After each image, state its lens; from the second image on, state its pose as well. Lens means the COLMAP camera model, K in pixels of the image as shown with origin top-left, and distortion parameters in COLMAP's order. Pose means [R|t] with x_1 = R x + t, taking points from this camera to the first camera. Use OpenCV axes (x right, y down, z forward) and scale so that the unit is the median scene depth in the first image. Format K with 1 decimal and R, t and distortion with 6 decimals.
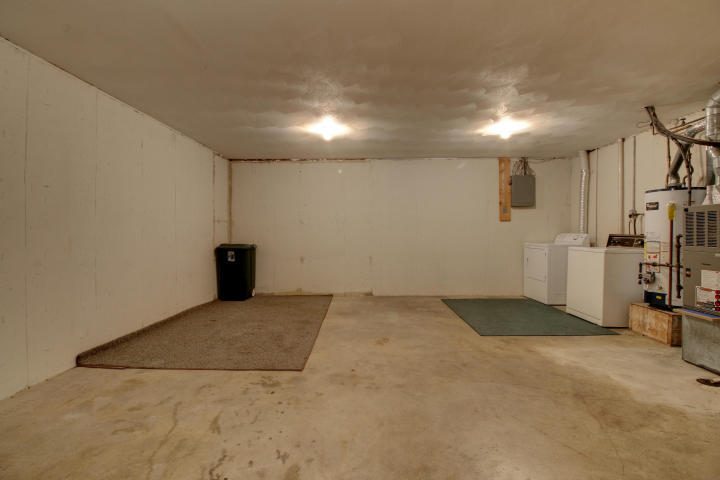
lens RADIAL K [[335.2, 0, 358.7], [0, 335.2, 234.1], [0, 0, 1]] dist [-0.000983, -0.000595]
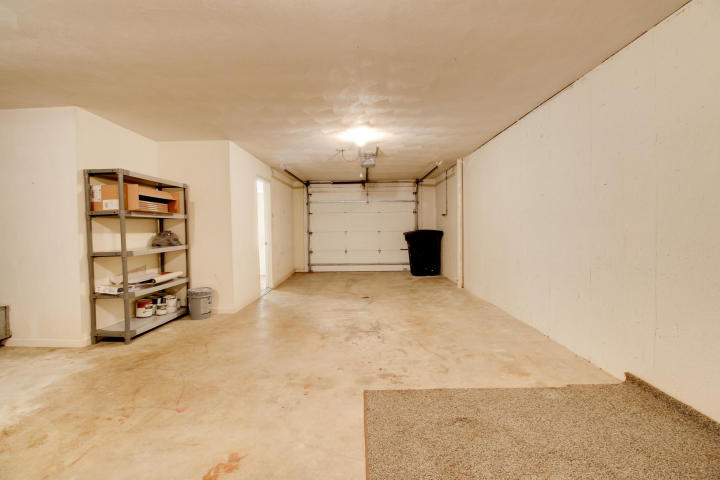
lens RADIAL K [[335.2, 0, 358.7], [0, 335.2, 234.1], [0, 0, 1]] dist [-0.000983, -0.000595]
pose [[-0.999818, 0.016538, -0.009548, -0.168548], [0.016352, 0.999681, 0.019267, -0.022008], [0.009864, 0.019107, -0.999769, 2.062289]]
